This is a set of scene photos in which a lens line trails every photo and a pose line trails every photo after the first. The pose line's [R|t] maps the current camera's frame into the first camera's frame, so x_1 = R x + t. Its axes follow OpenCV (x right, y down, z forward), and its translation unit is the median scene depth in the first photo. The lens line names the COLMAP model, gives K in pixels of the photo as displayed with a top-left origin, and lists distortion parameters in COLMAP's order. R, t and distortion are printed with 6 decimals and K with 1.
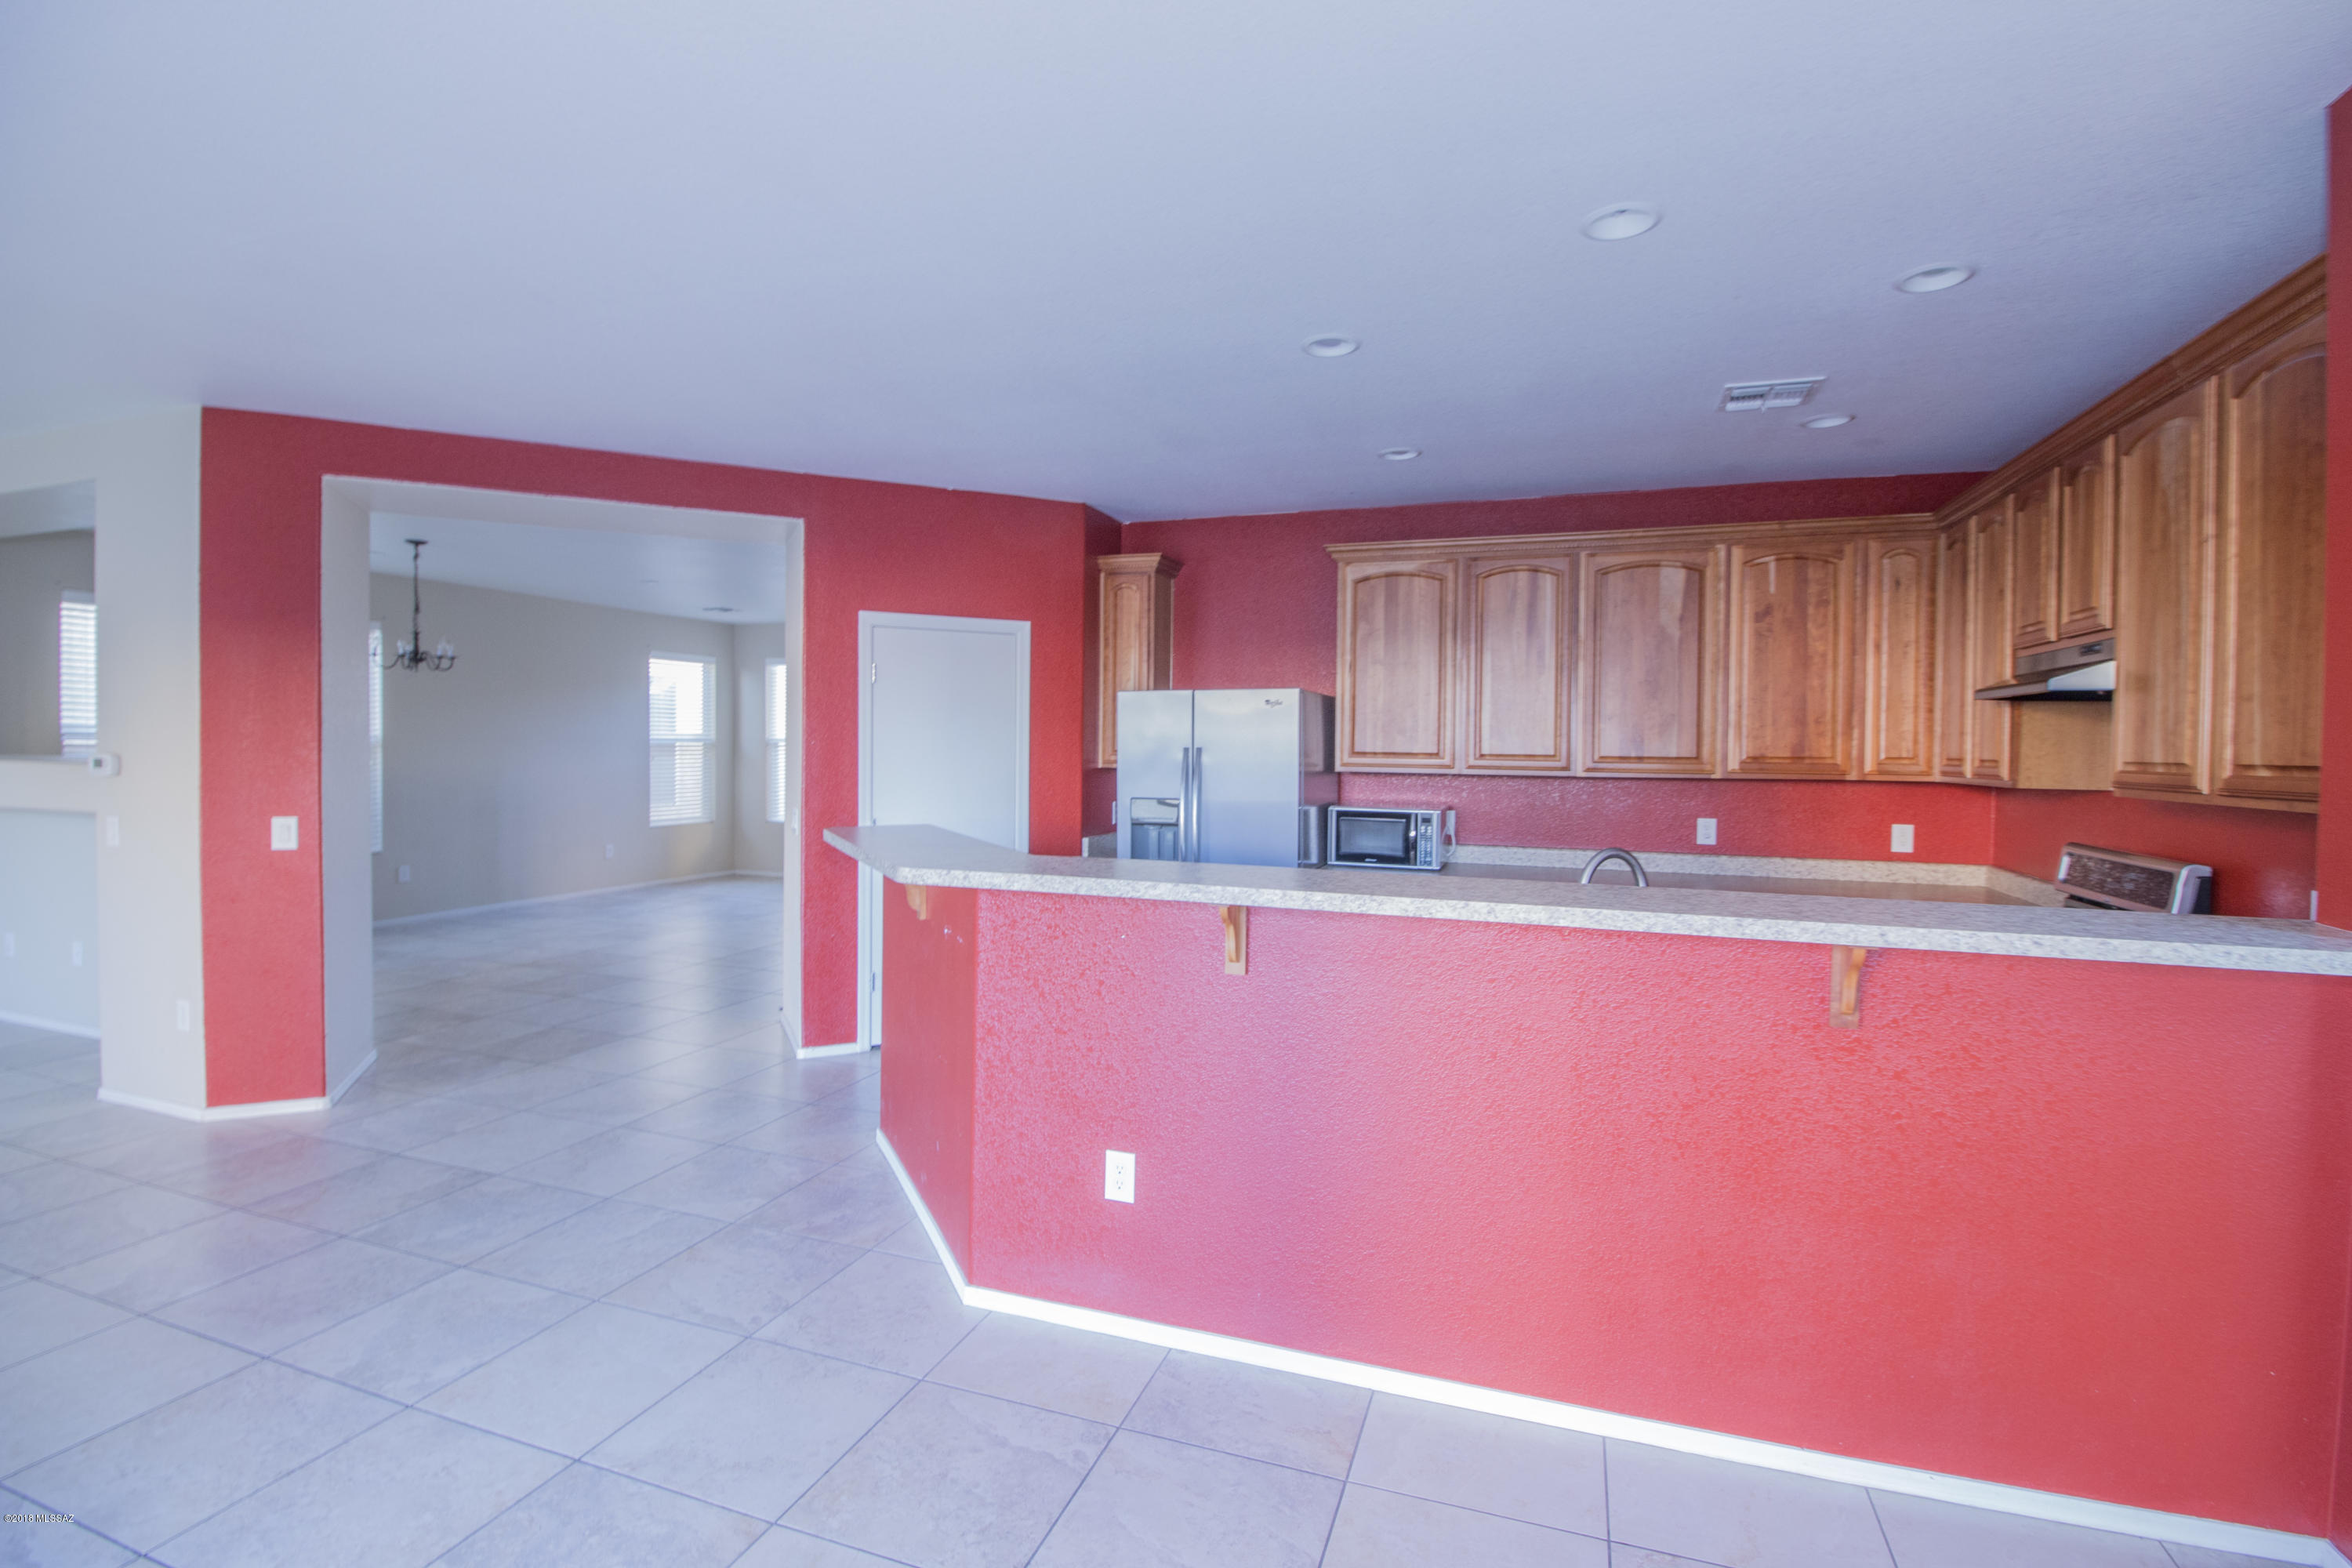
lens RADIAL K [[1076.6, 0, 1180.0], [0, 1076.6, 768.3], [0, 0, 1]] dist [-0.008932, -0.002286]
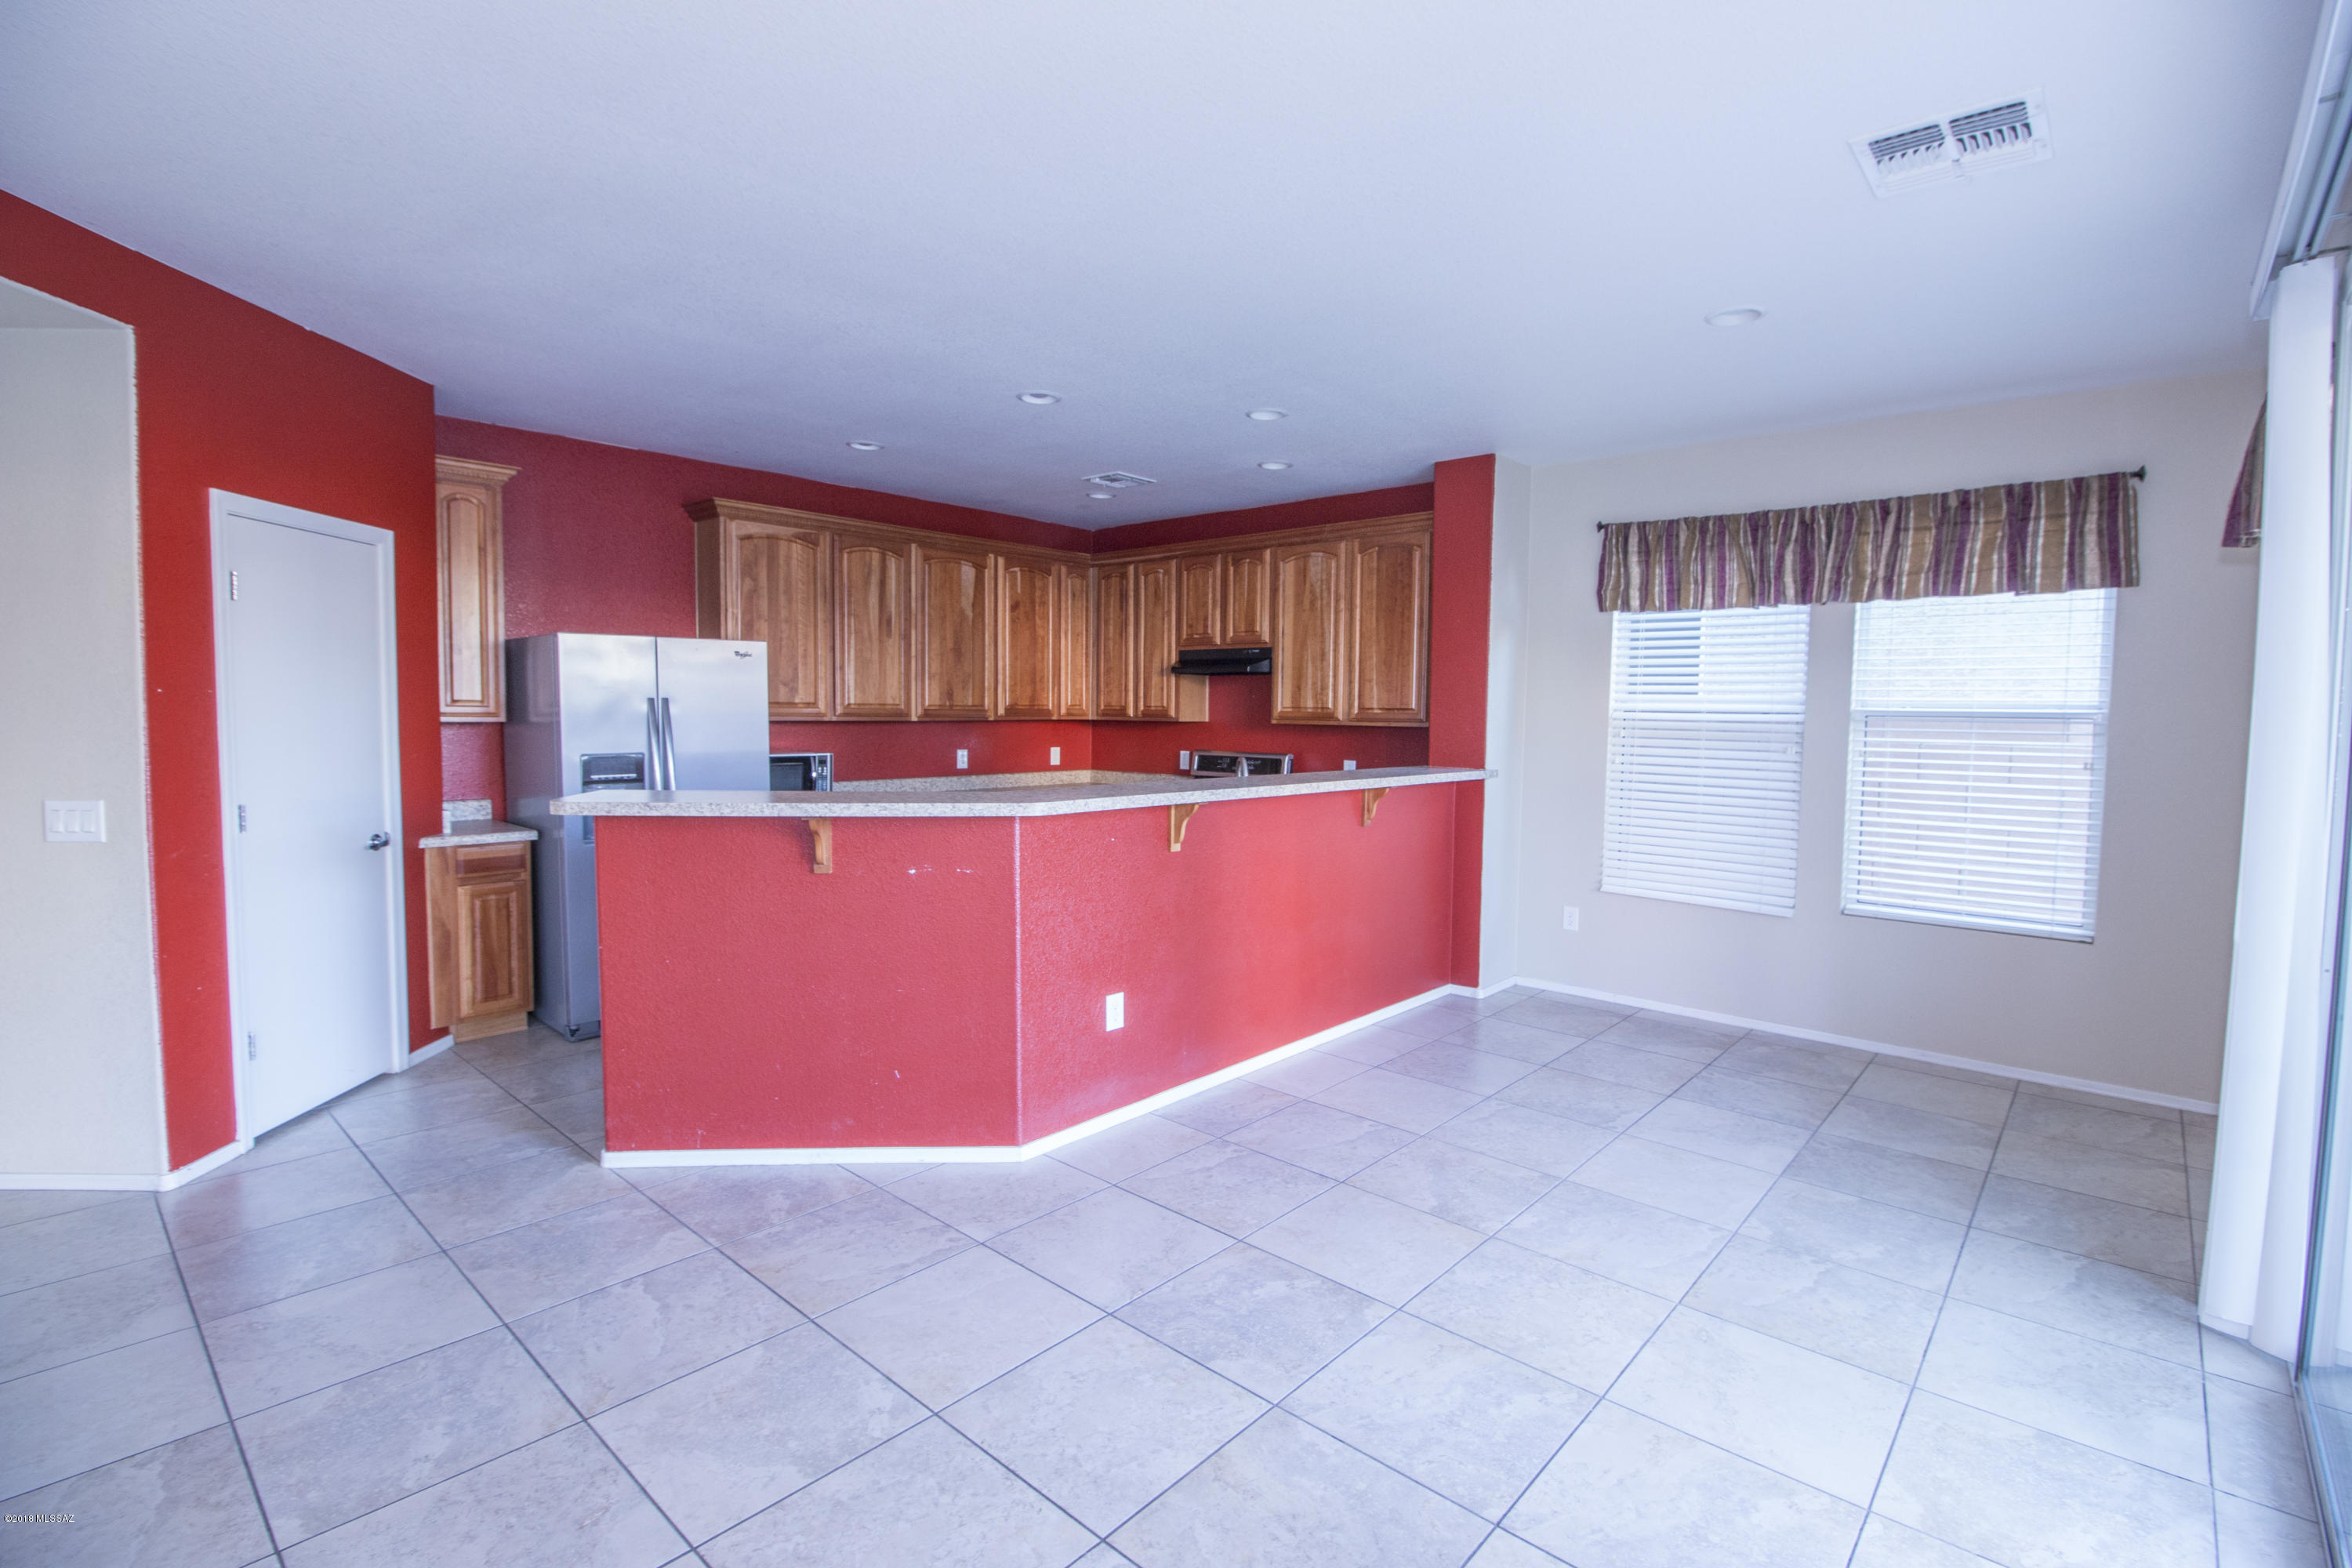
lens RADIAL K [[1076.6, 0, 1188.6], [0, 1076.6, 780.7], [0, 0, 1]] dist [-0.008932, -0.002286]
pose [[0.379142, -0.069754, 0.922706, -0.720888], [0.011841, 0.997439, 0.070538, -0.008153], [-0.925263, -0.015818, 0.378997, 0.220223]]
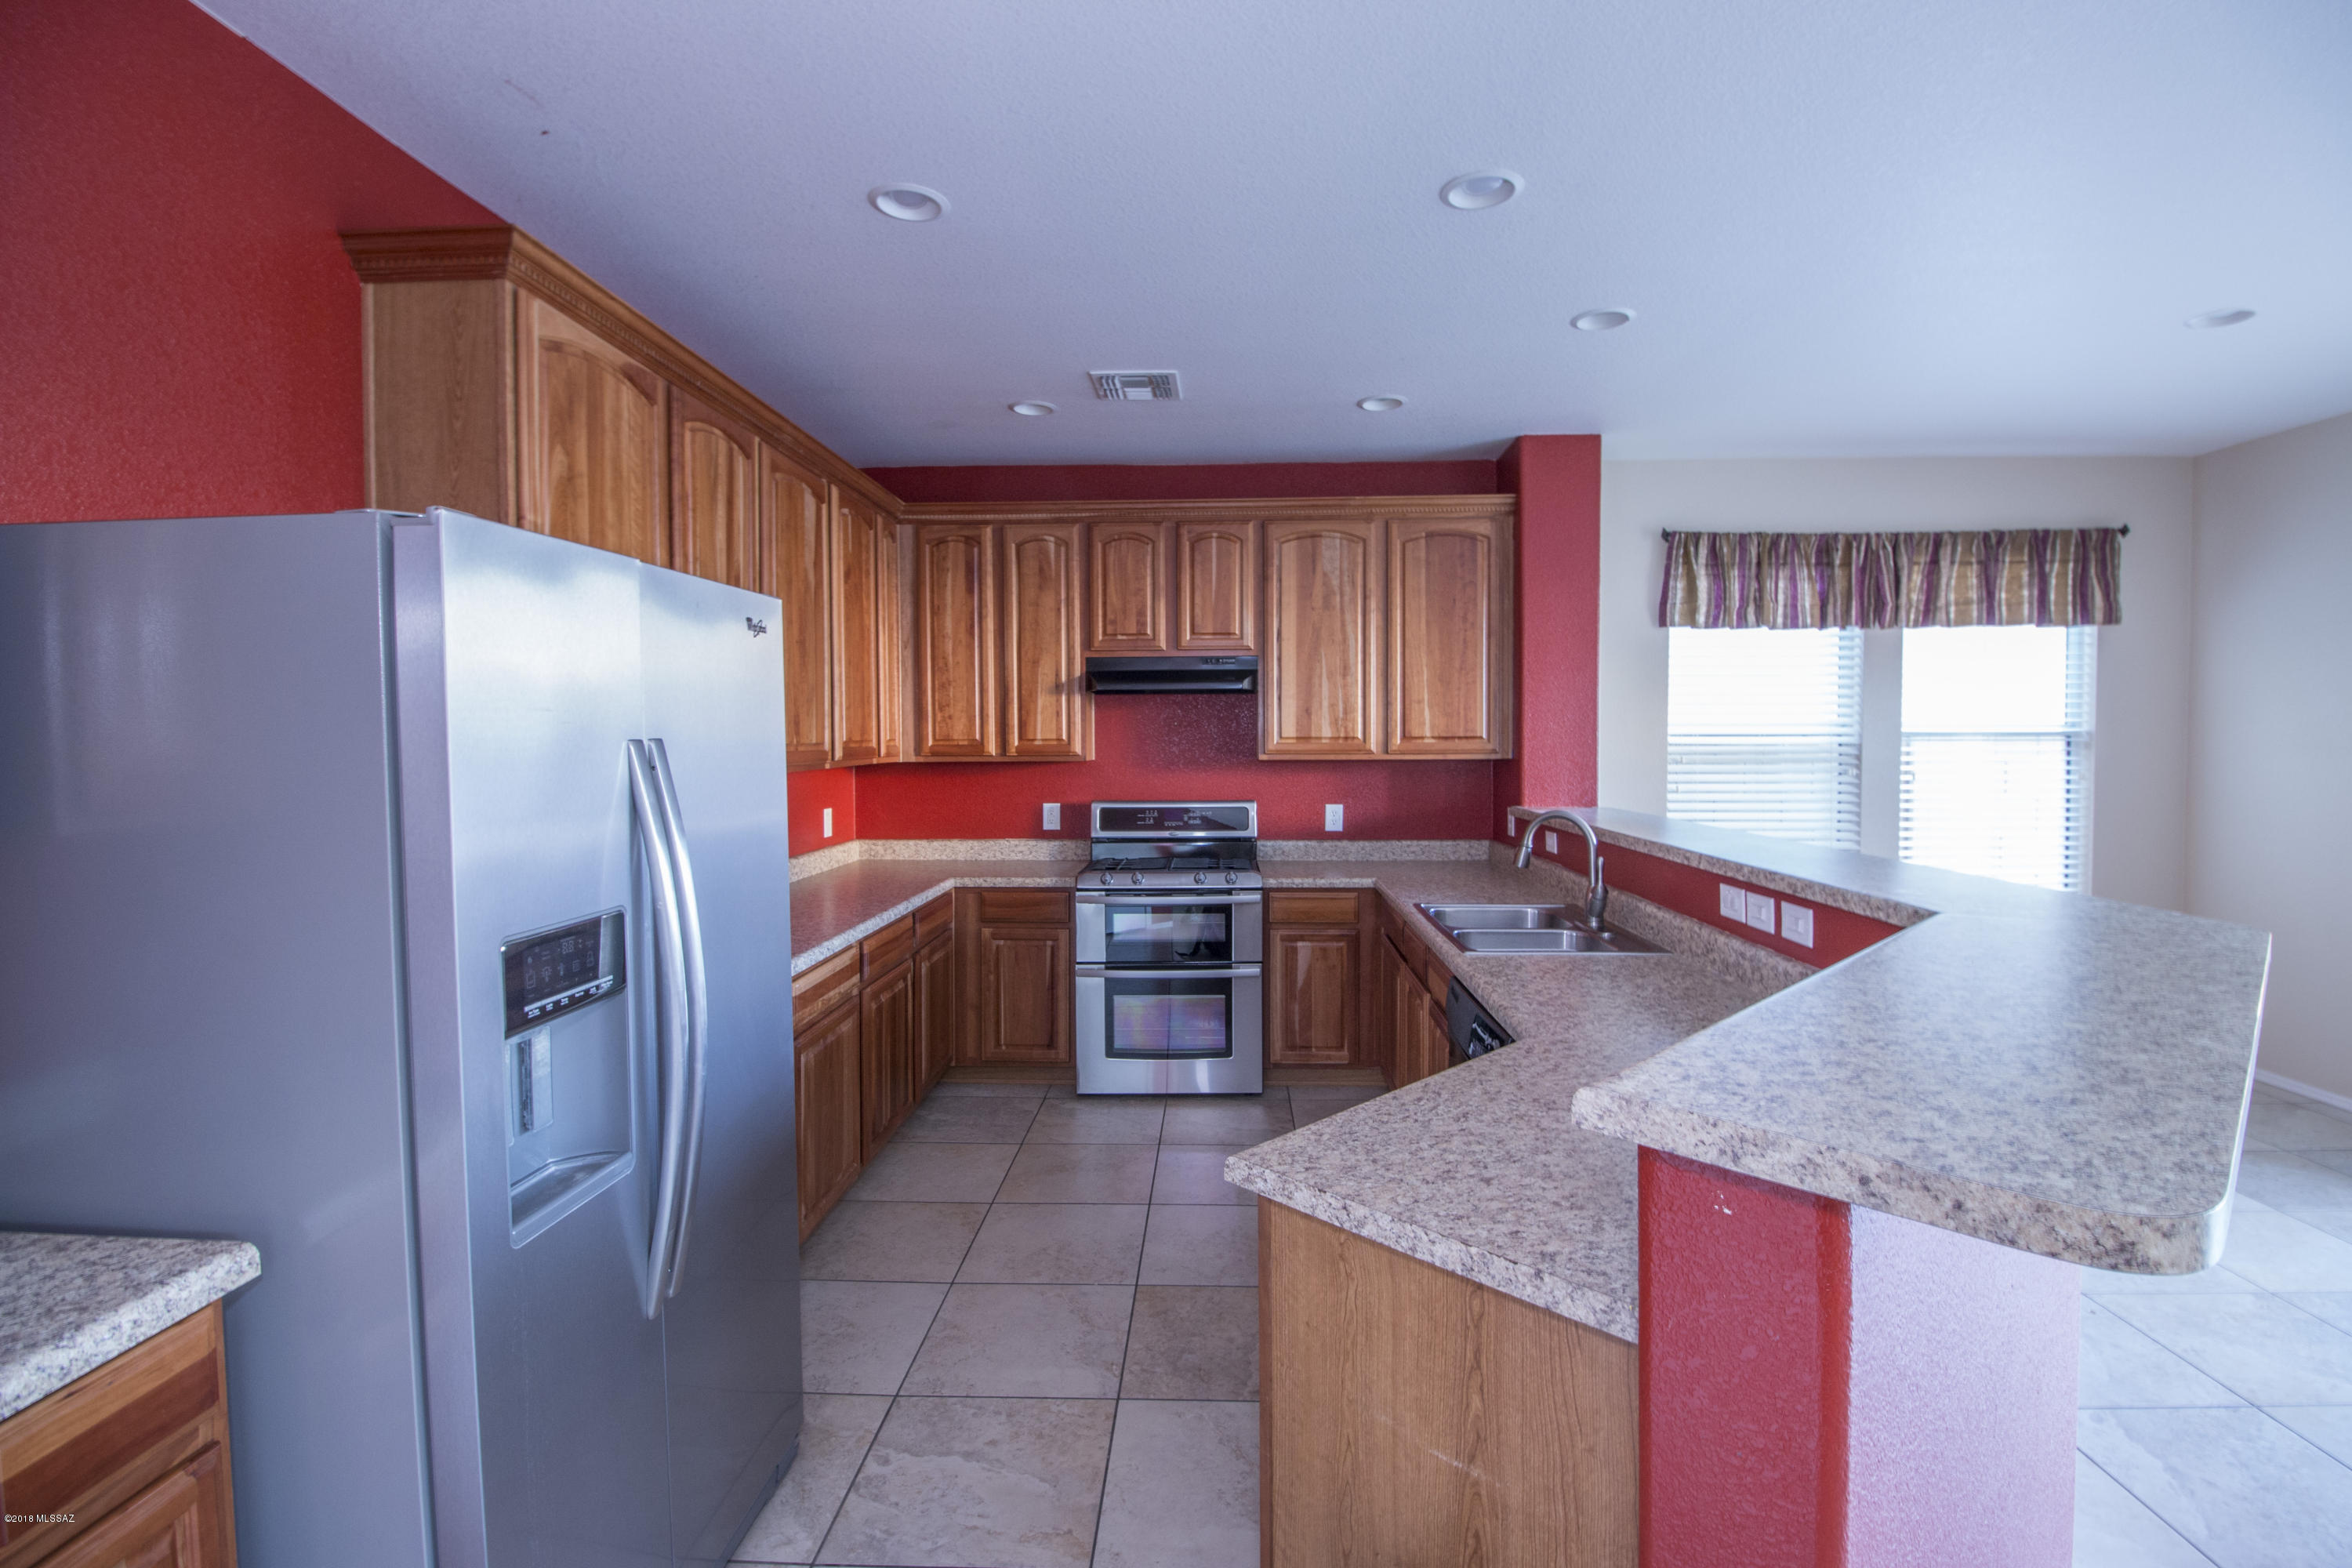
lens RADIAL K [[1076.6, 0, 1183.8], [0, 1076.6, 772.2], [0, 0, 1]] dist [-0.008932, -0.002286]
pose [[-0.304182, -0.040564, 0.951750, -0.358586], [0.022718, 0.998500, 0.049817, -0.022498], [-0.952343, 0.036775, -0.302804, 0.991611]]
